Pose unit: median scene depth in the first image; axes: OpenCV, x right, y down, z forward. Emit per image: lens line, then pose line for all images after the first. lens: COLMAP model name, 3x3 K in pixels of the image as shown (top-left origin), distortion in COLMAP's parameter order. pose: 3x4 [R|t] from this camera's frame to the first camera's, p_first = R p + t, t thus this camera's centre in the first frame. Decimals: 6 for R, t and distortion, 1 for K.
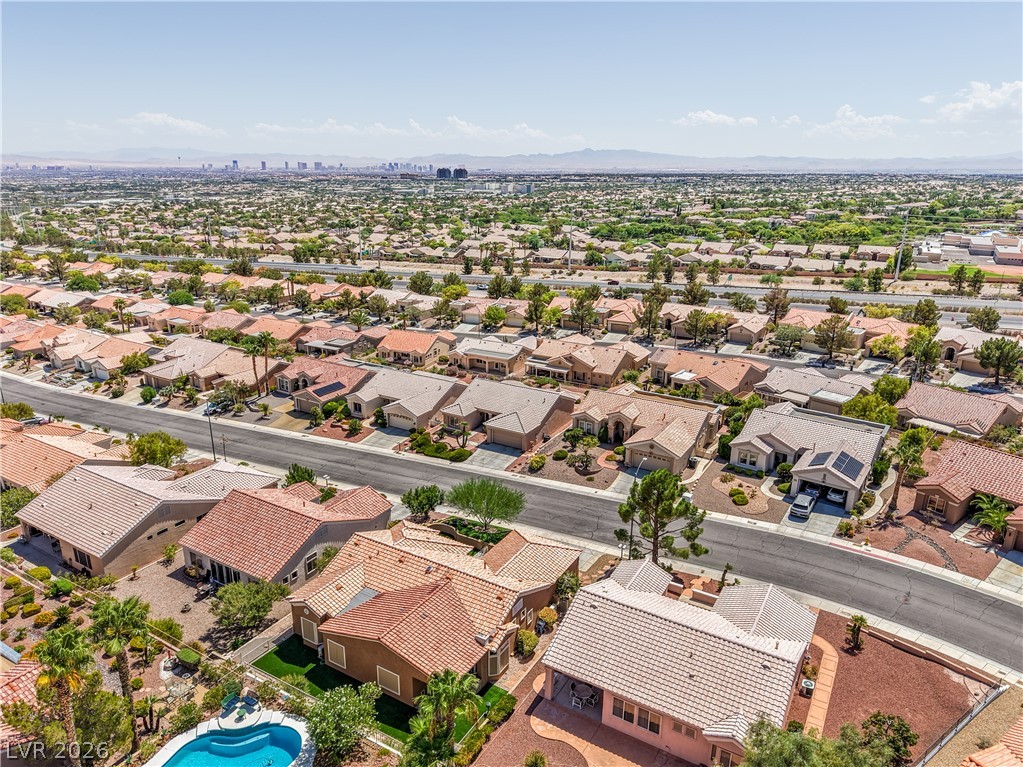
lens RADIAL K [[683.3, 0, 508.8], [0, 683.3, 378.8], [0, 0, 1]] dist [0.043650, -0.042389]
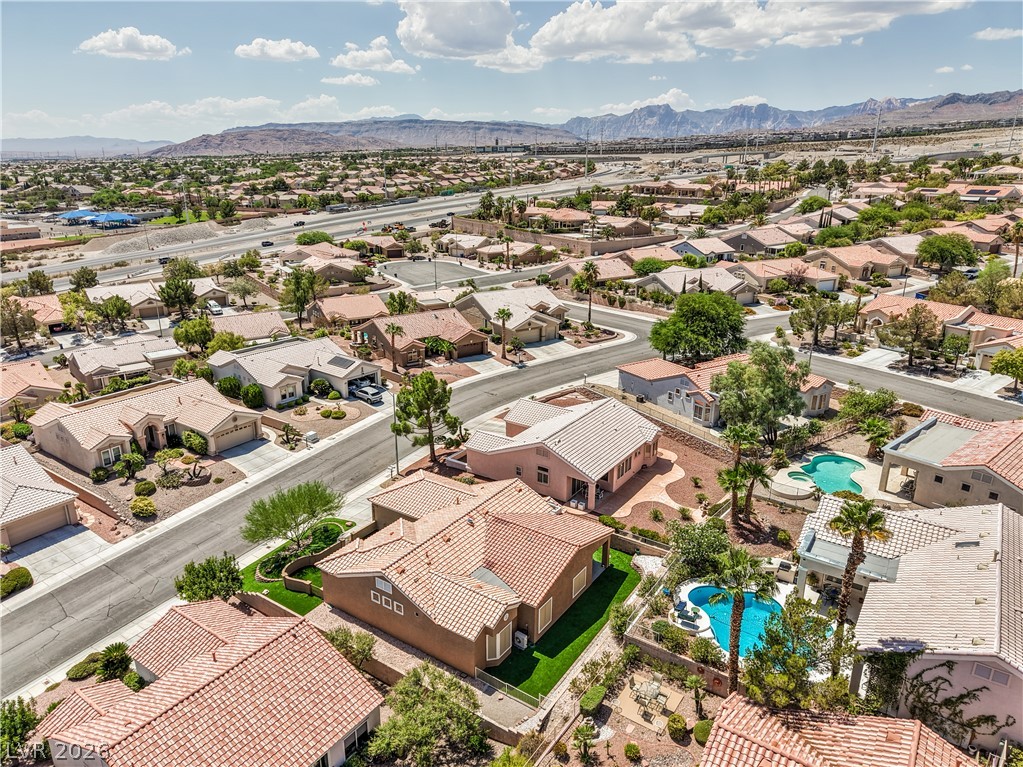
lens RADIAL K [[683.3, 0, 508.8], [0, 683.3, 378.8], [0, 0, 1]] dist [0.043650, -0.042389]
pose [[0.054258, -0.313454, 0.948052, -0.476486], [0.296732, 0.911620, 0.284426, -0.078735], [-0.953418, 0.265885, 0.142474, 0.382248]]
